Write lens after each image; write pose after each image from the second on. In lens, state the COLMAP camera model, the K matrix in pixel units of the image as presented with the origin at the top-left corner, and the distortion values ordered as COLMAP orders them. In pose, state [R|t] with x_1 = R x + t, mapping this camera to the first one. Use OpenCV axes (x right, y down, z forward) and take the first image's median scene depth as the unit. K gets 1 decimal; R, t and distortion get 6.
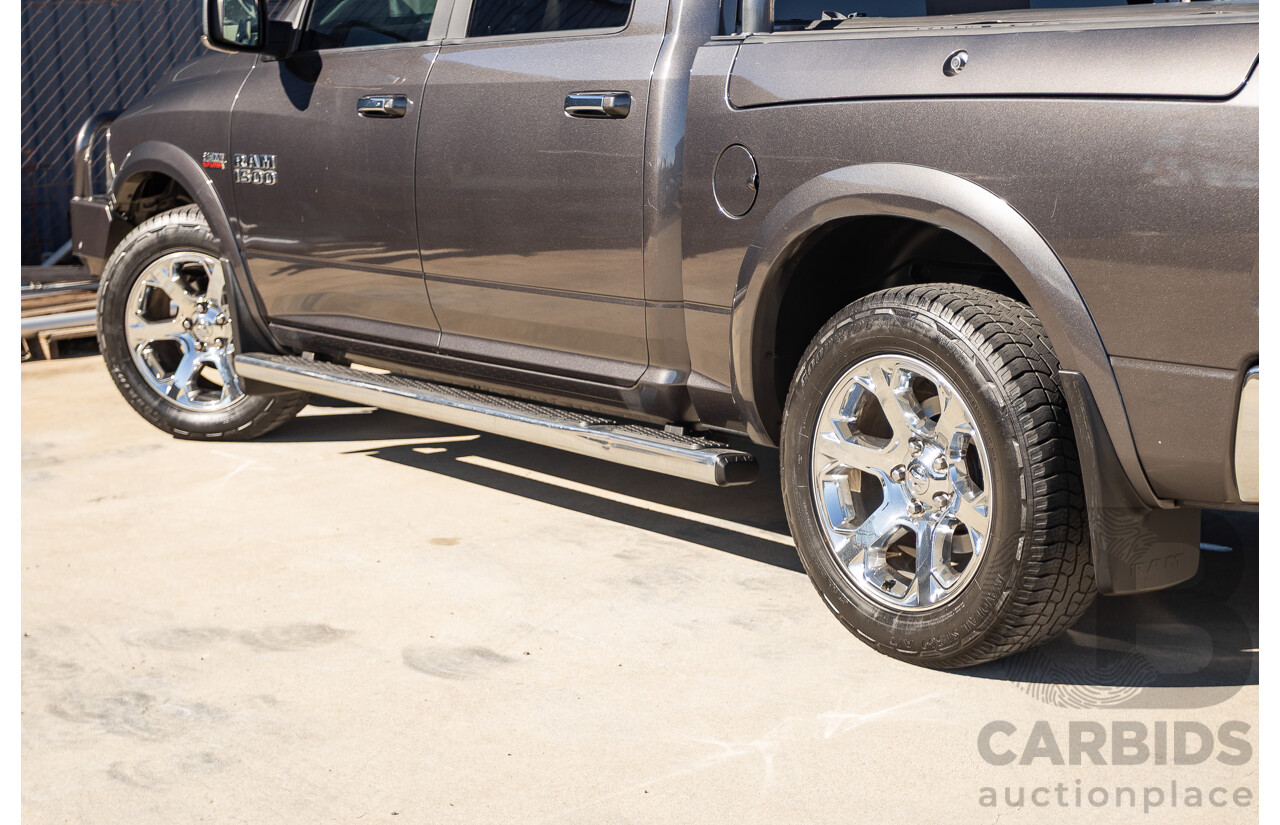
lens RADIAL K [[2156.5, 0, 636.2], [0, 2156.5, 399.8], [0, 0, 1]] dist [0.000480, -0.109374]
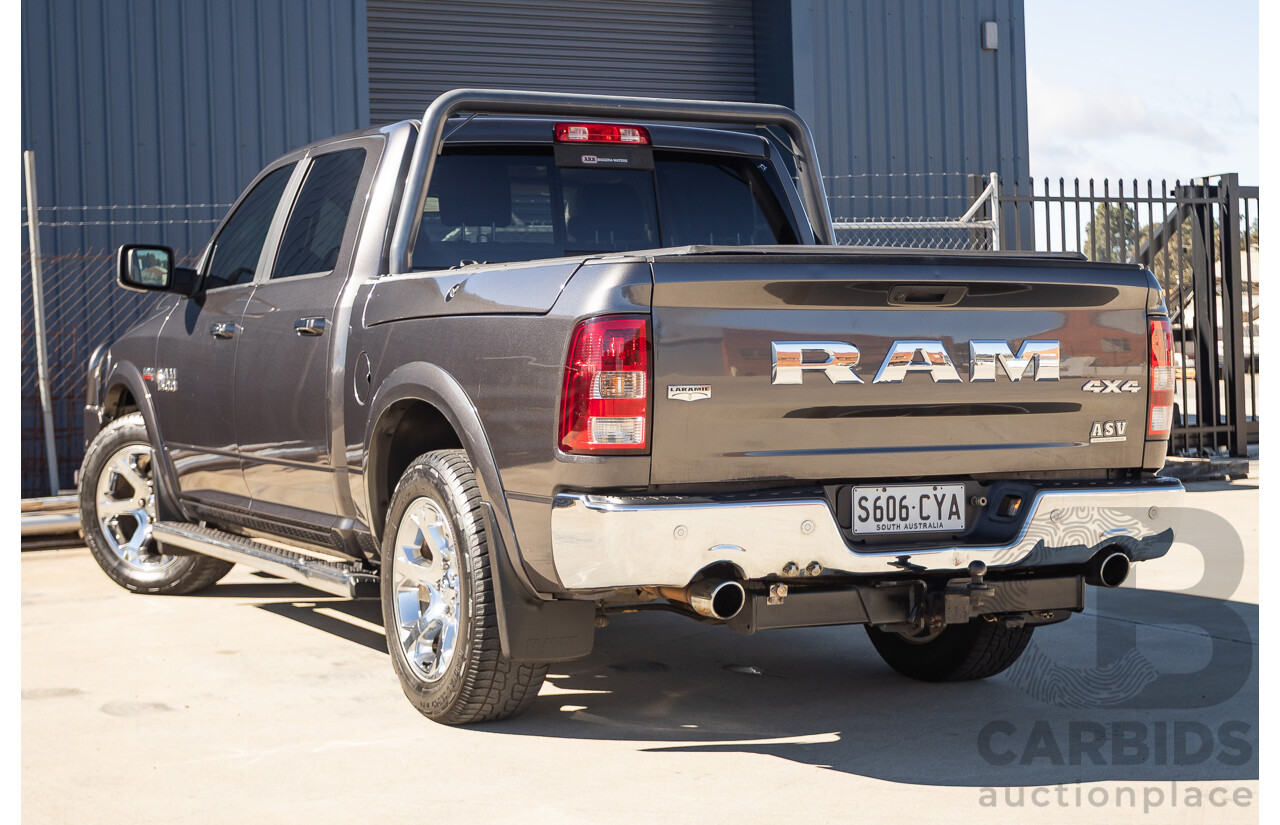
lens RADIAL K [[2247.7, 0, 640.0], [0, 2247.7, 412.5], [0, 0, 1]] dist [-0.003711, 0.057553]
pose [[0.983270, 0.020698, -0.180976, 0.433724], [-0.042564, 0.992127, -0.117785, 0.075584], [0.177113, 0.123517, 0.976409, -0.347488]]
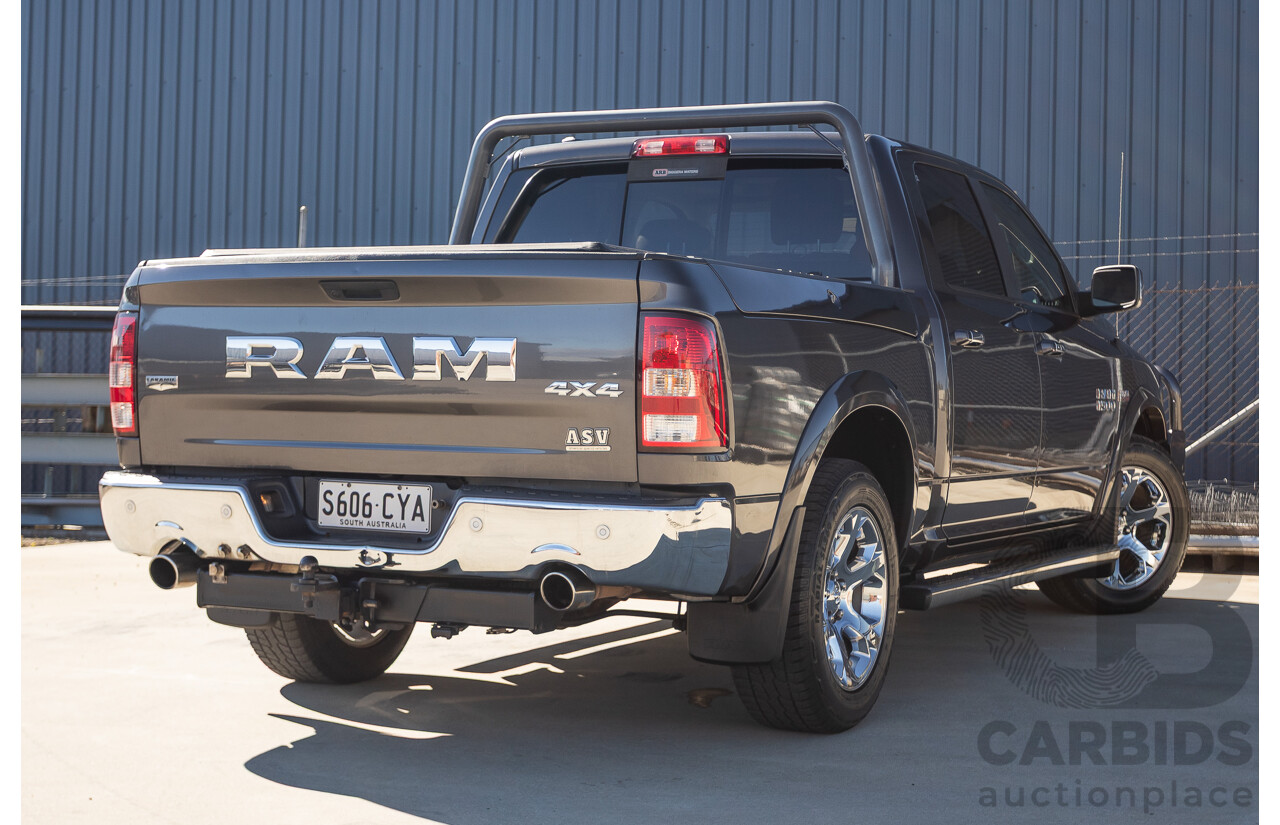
lens RADIAL K [[2156.5, 0, 636.2], [0, 2156.5, 399.8], [0, 0, 1]] dist [0.000480, -0.109374]
pose [[0.440453, 0.030703, -0.897251, 1.381952], [-0.160881, 0.985937, -0.045238, -0.039214], [0.883243, 0.164275, 0.439198, 0.412604]]
